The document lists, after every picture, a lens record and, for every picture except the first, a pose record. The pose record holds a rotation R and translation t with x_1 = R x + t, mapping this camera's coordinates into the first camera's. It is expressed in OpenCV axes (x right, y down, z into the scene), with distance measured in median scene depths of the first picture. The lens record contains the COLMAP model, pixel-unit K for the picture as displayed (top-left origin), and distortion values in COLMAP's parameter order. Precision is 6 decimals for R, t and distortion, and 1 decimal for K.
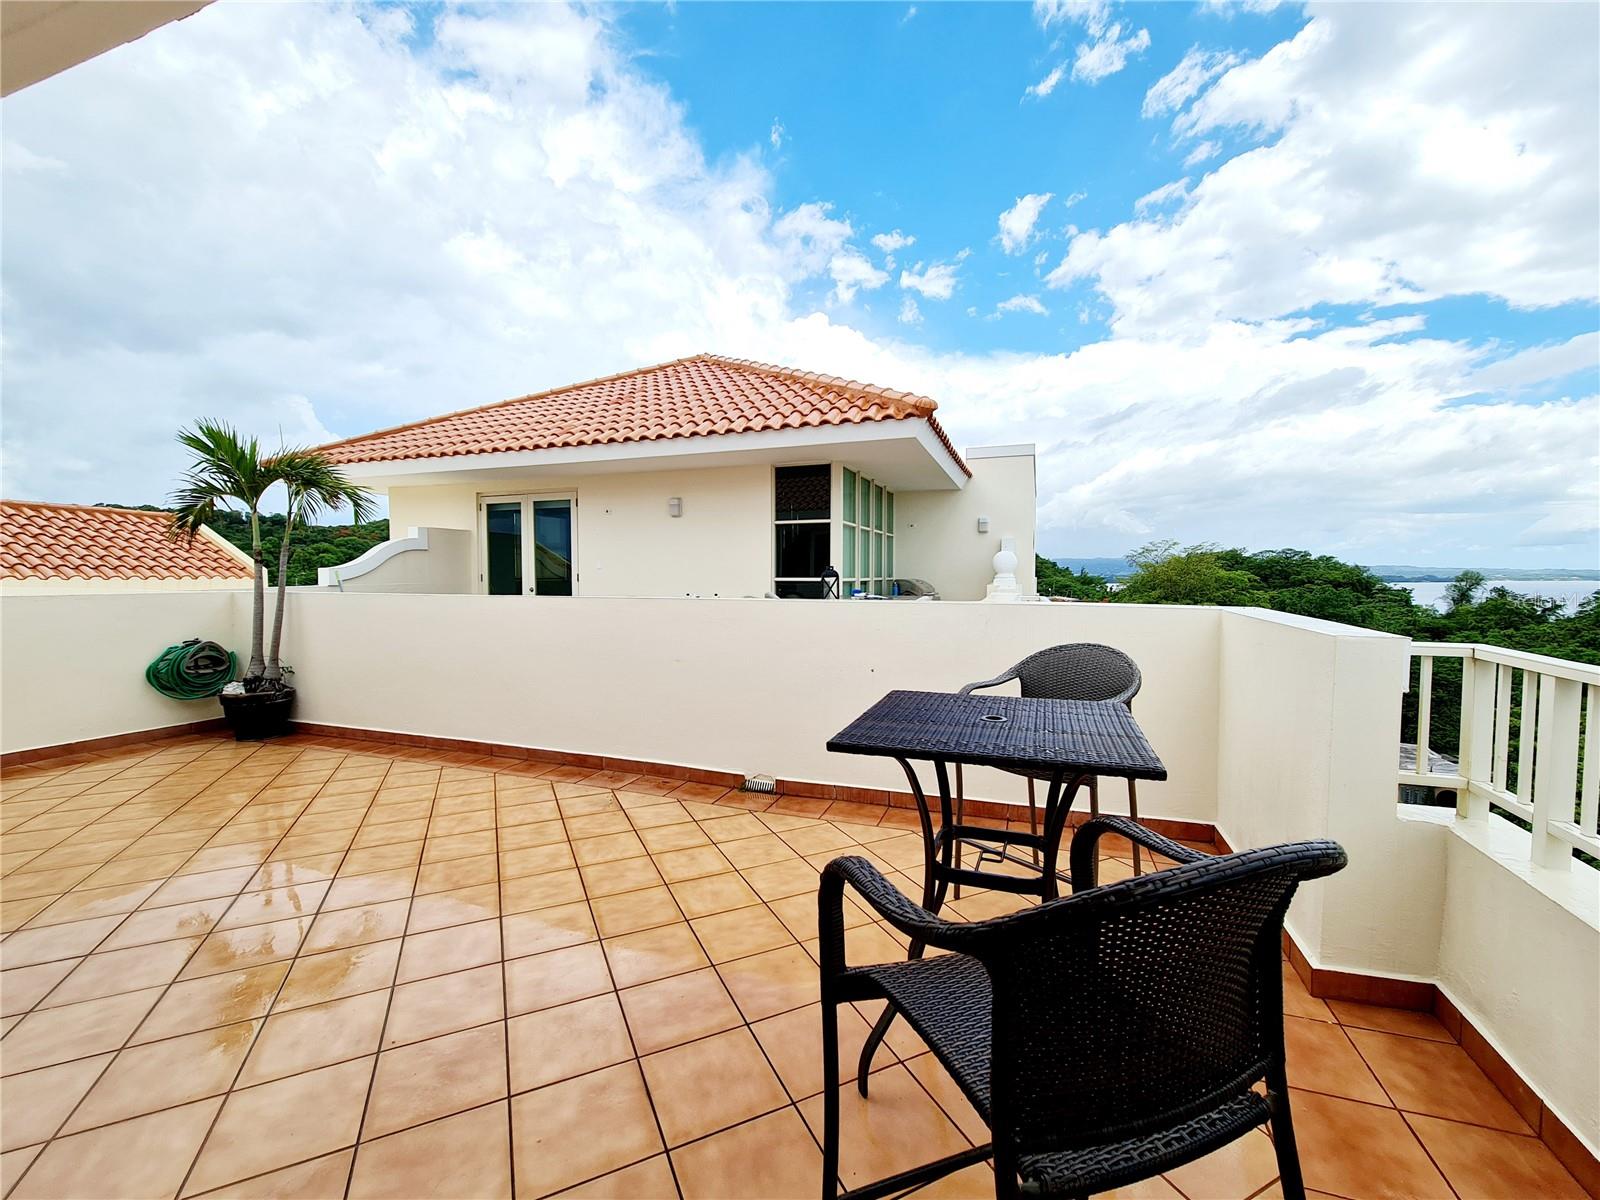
lens RADIAL K [[660.5, 0, 790.4], [0, 660.5, 600.3], [0, 0, 1]] dist [-0.003492, 0.001067]
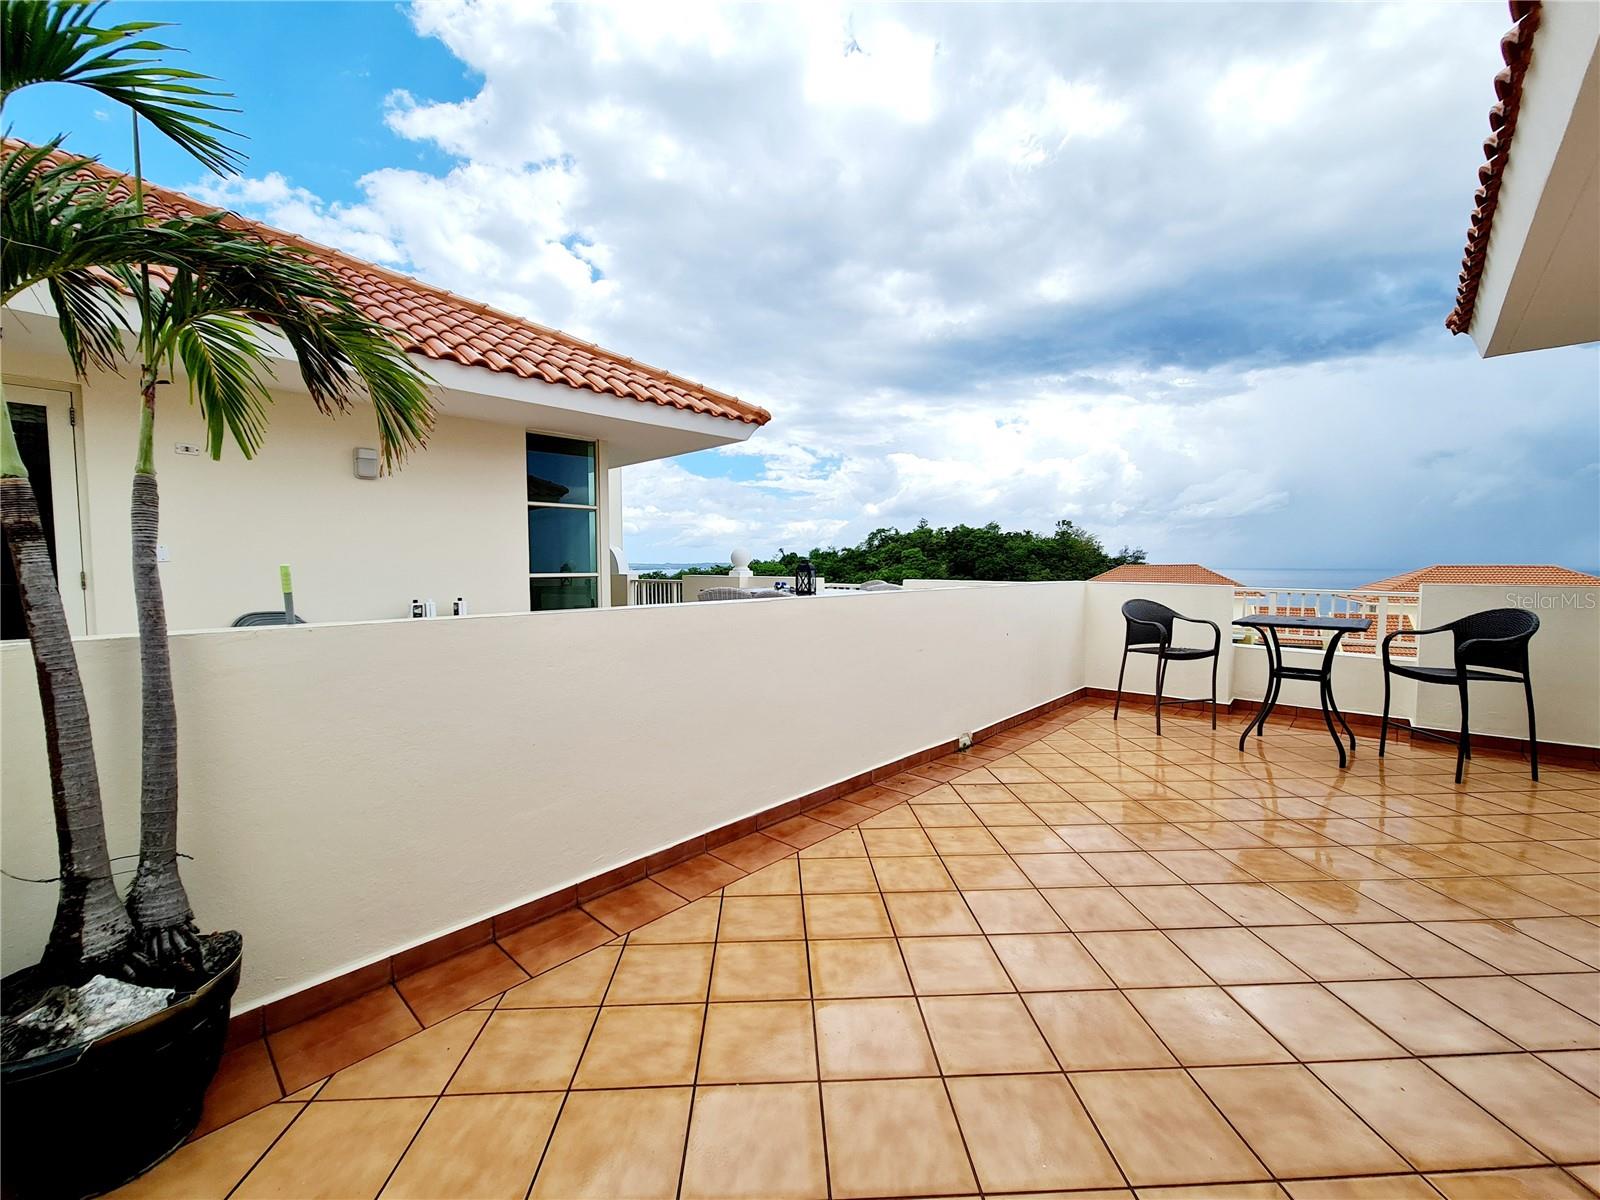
lens RADIAL K [[660.5, 0, 796.2], [0, 660.5, 604.4], [0, 0, 1]] dist [-0.003492, 0.001067]
pose [[0.377357, -0.050818, 0.924673, -1.172913], [0.043801, 0.998355, 0.036992, -0.028621], [-0.925031, 0.026542, 0.378962, 0.762854]]
